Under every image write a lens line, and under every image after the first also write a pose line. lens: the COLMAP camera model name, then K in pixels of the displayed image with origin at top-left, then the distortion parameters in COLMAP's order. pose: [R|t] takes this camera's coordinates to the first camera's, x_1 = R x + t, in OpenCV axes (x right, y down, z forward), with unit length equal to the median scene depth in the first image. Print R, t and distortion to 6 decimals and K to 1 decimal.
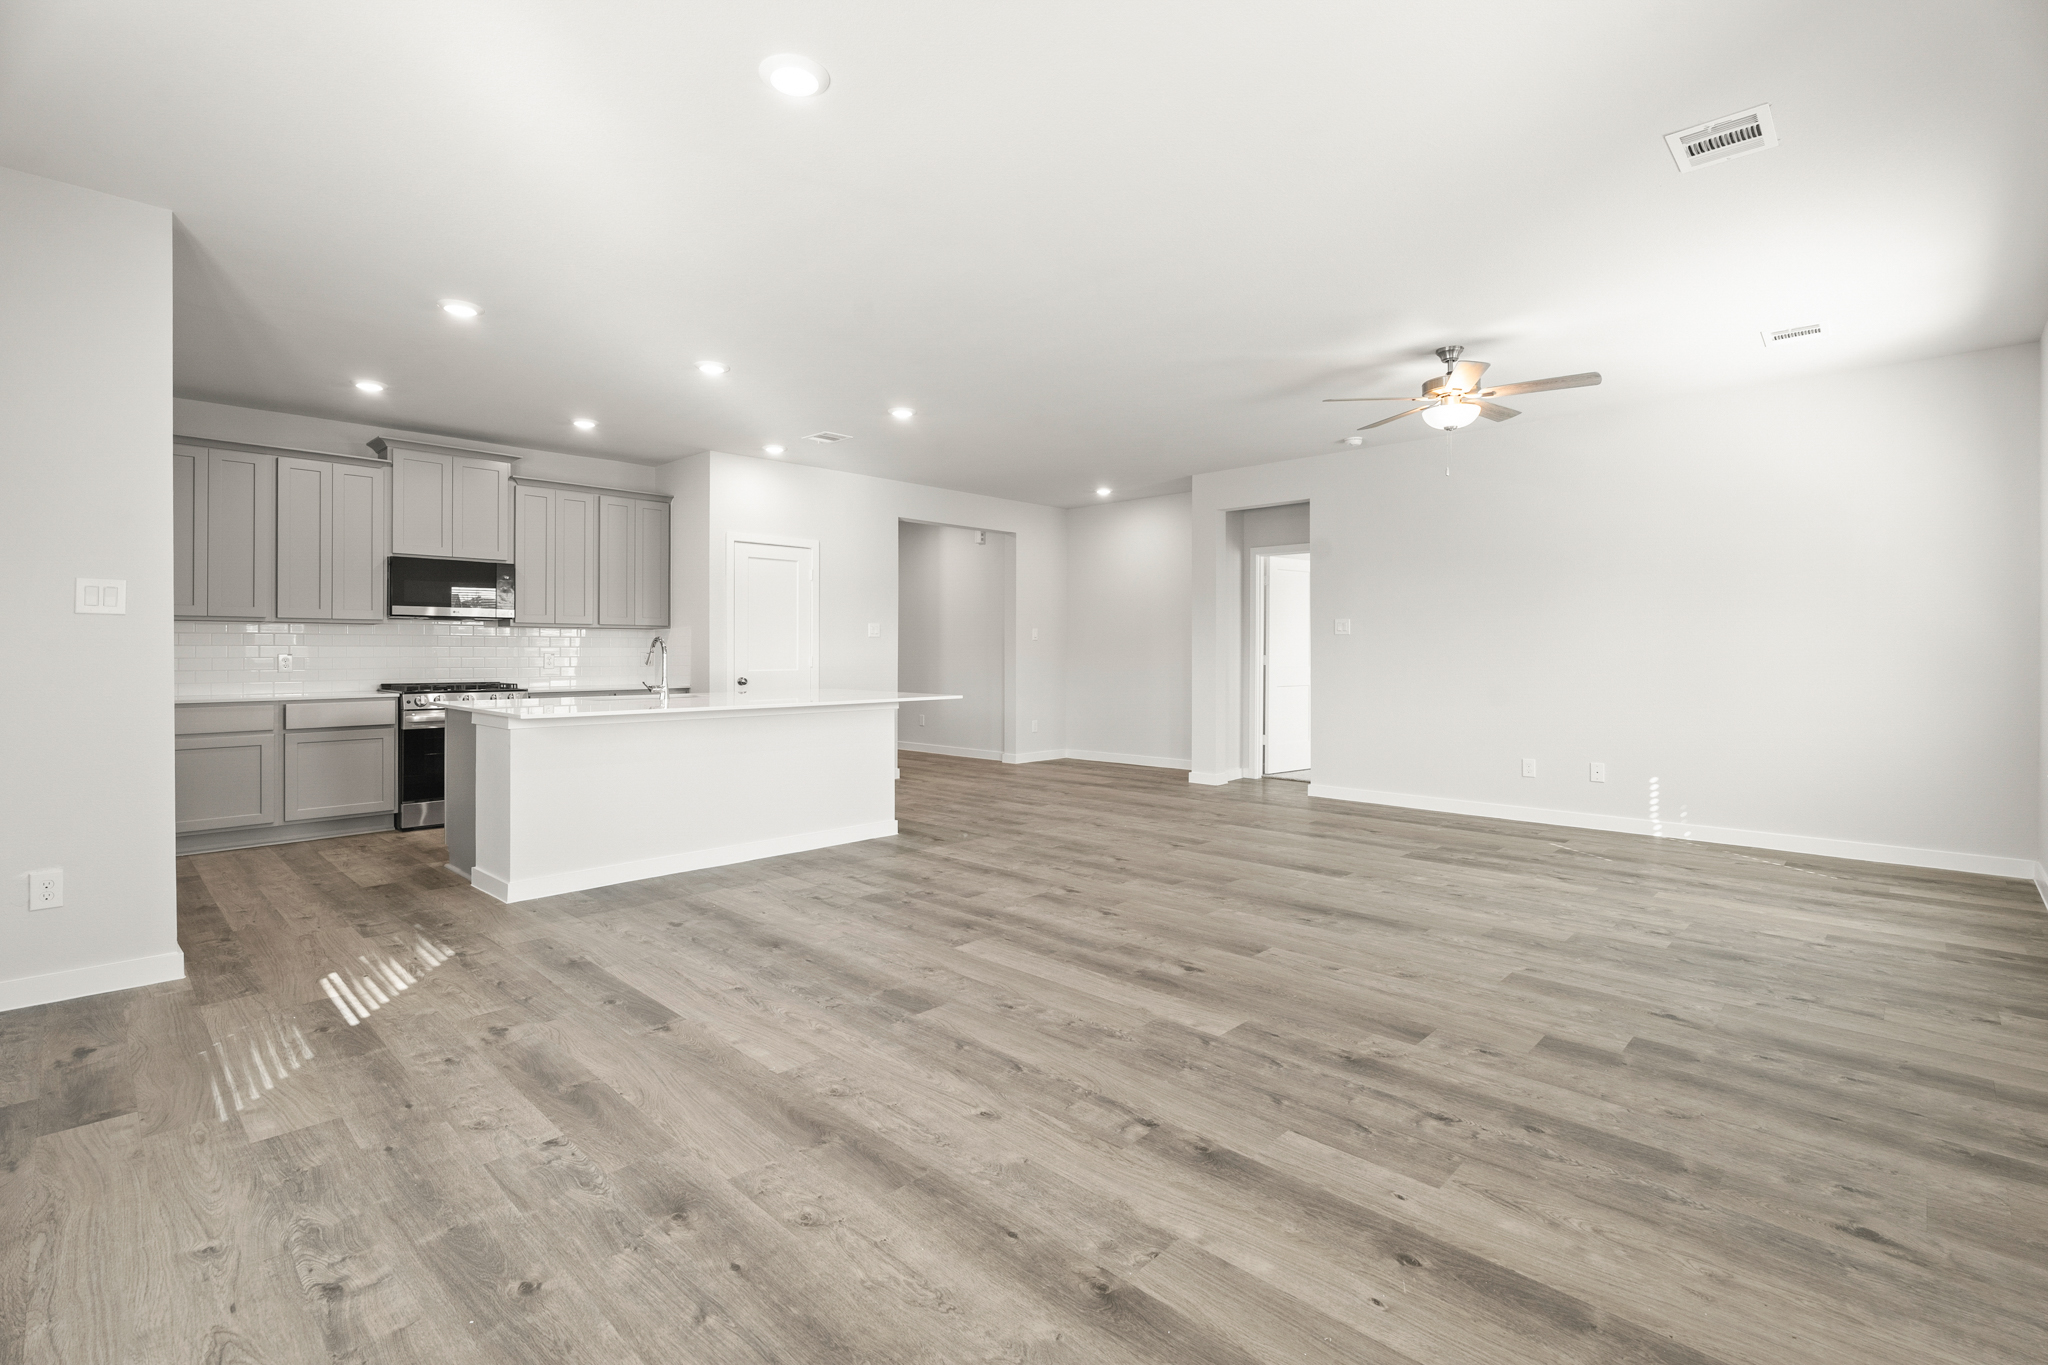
lens RADIAL K [[935.8, 0, 1028.2], [0, 935.8, 632.8], [0, 0, 1]] dist [-0.000359, 0.000679]
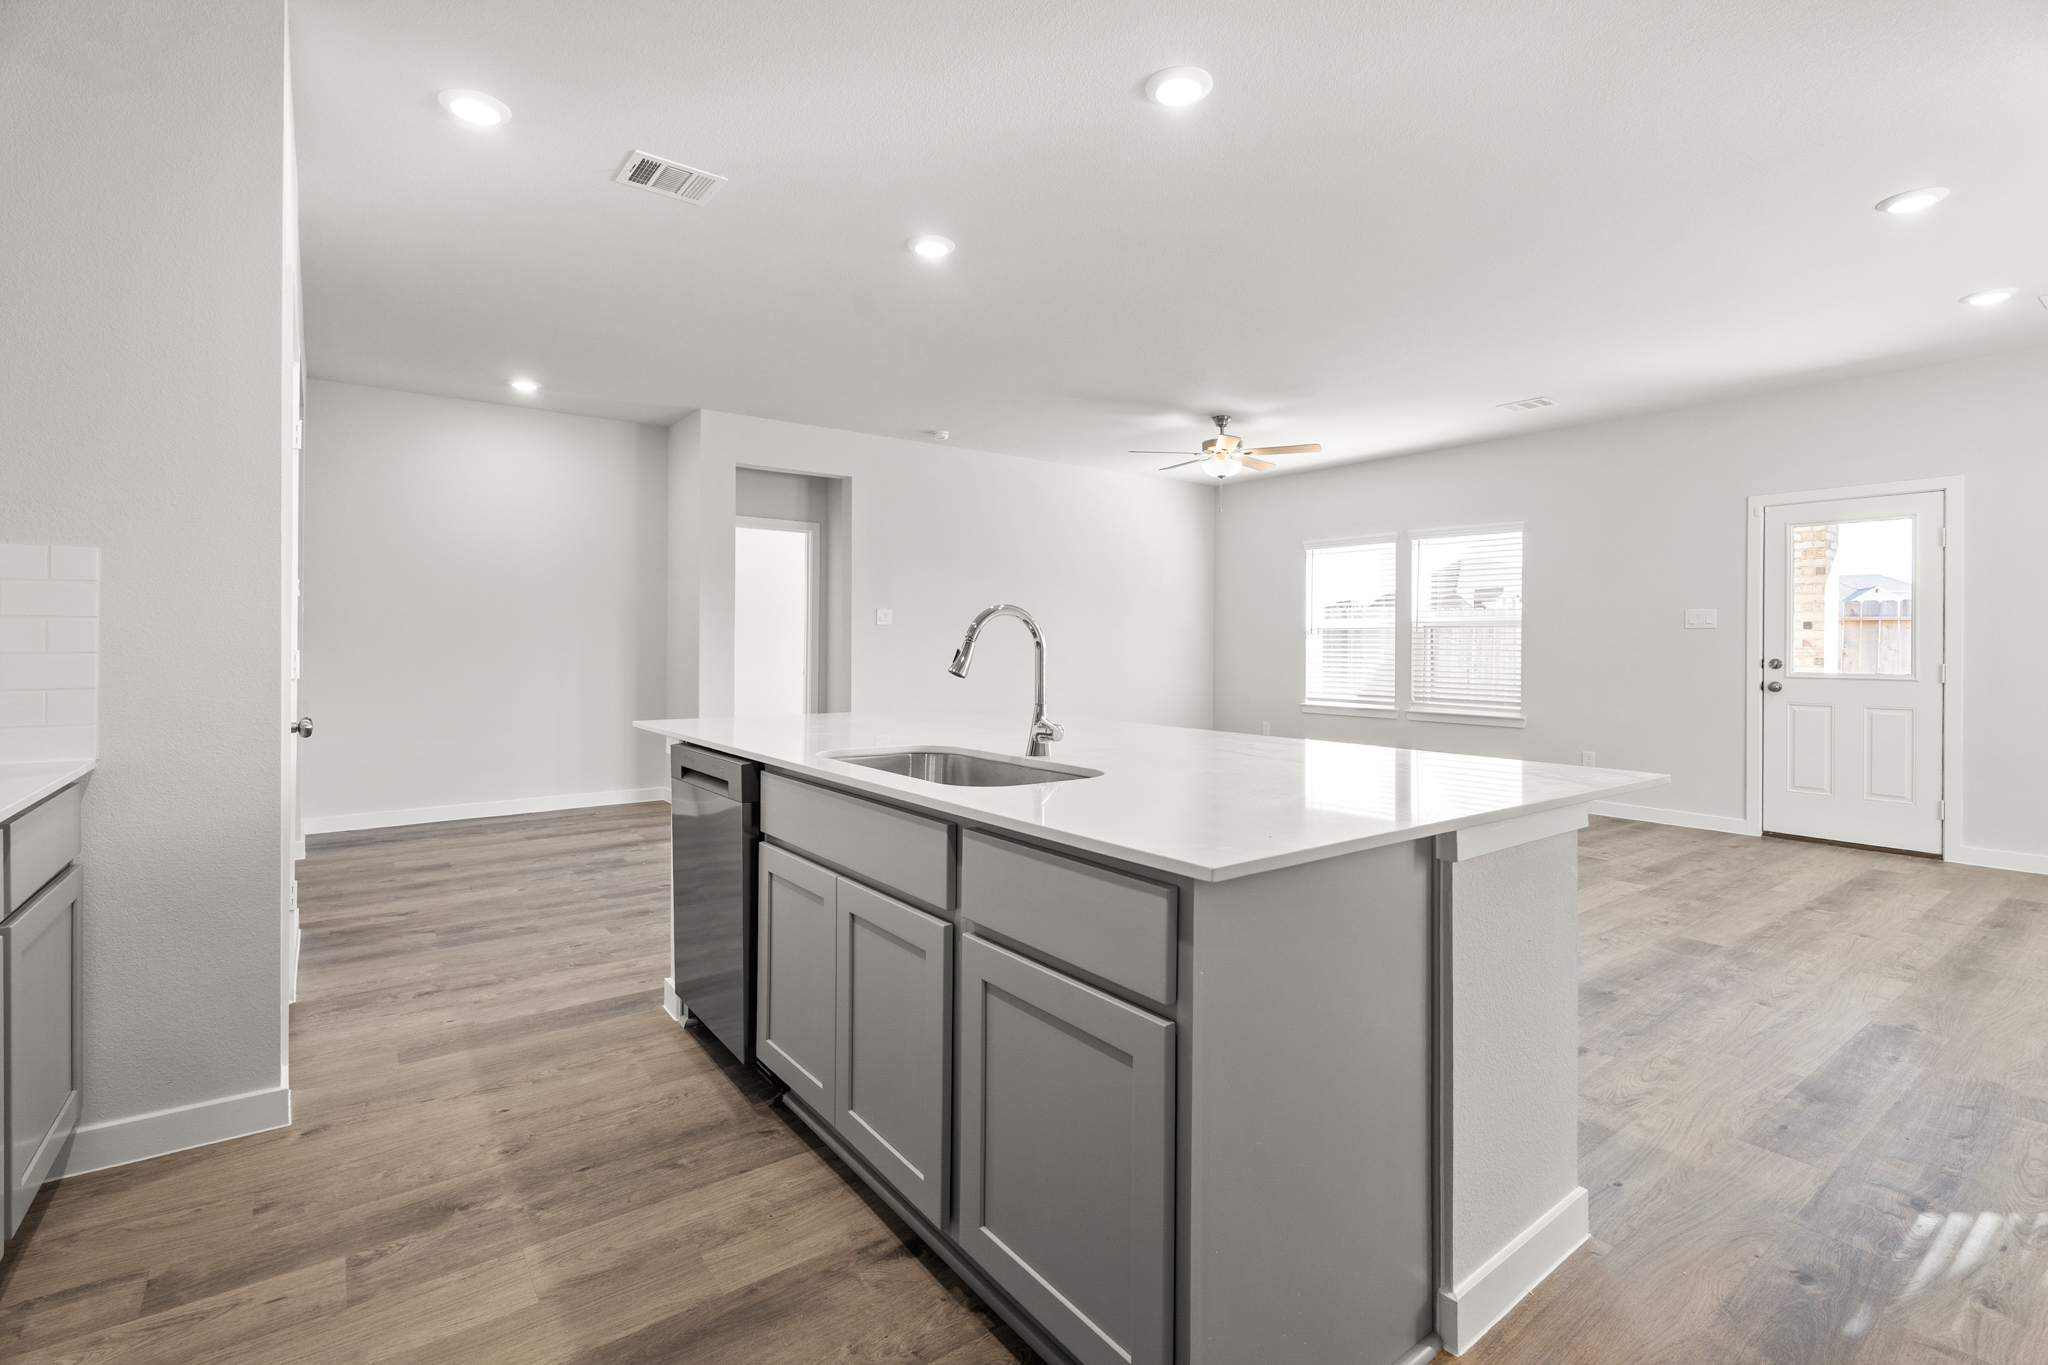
lens RADIAL K [[935.8, 0, 1028.2], [0, 935.8, 632.8], [0, 0, 1]] dist [-0.000359, 0.000679]
pose [[0.159059, 0.010979, 0.987208, -1.471044], [-0.024358, 0.999677, -0.007193, 0.032027], [-0.986969, -0.022902, 0.159275, 1.711119]]
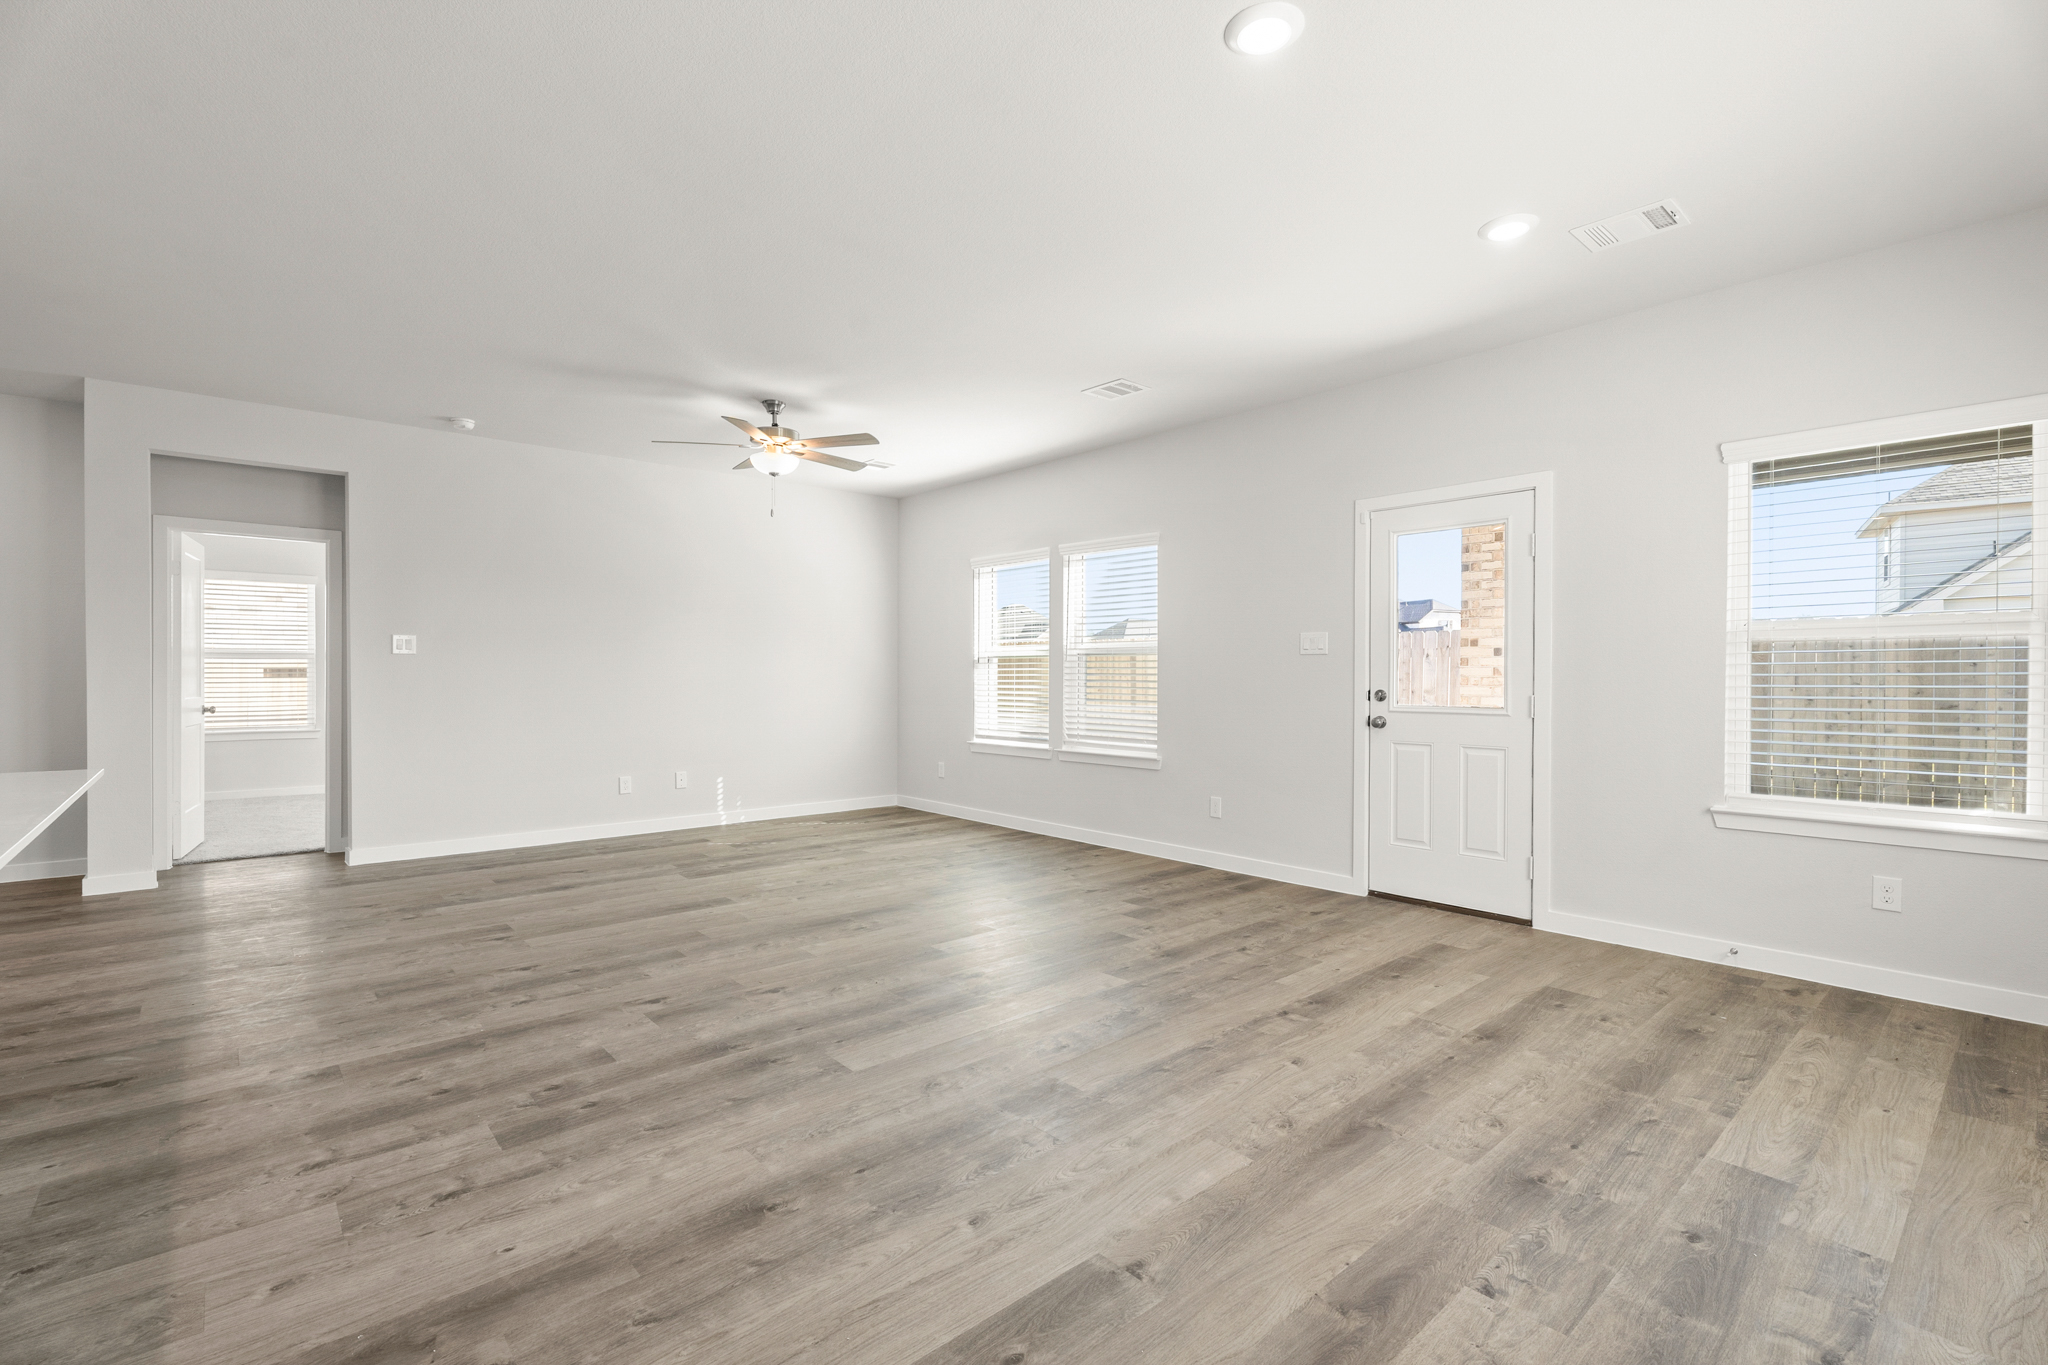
lens RADIAL K [[911.0, 0, 1024.8], [0, 911.0, 674.5], [0, 0, 1]] dist [-0.001735, -0.001036]
pose [[0.082186, 0.000097, 0.996617, -0.976460], [-0.020039, 0.999798, 0.001555, 0.017822], [-0.996416, -0.020099, 0.082171, 0.994083]]
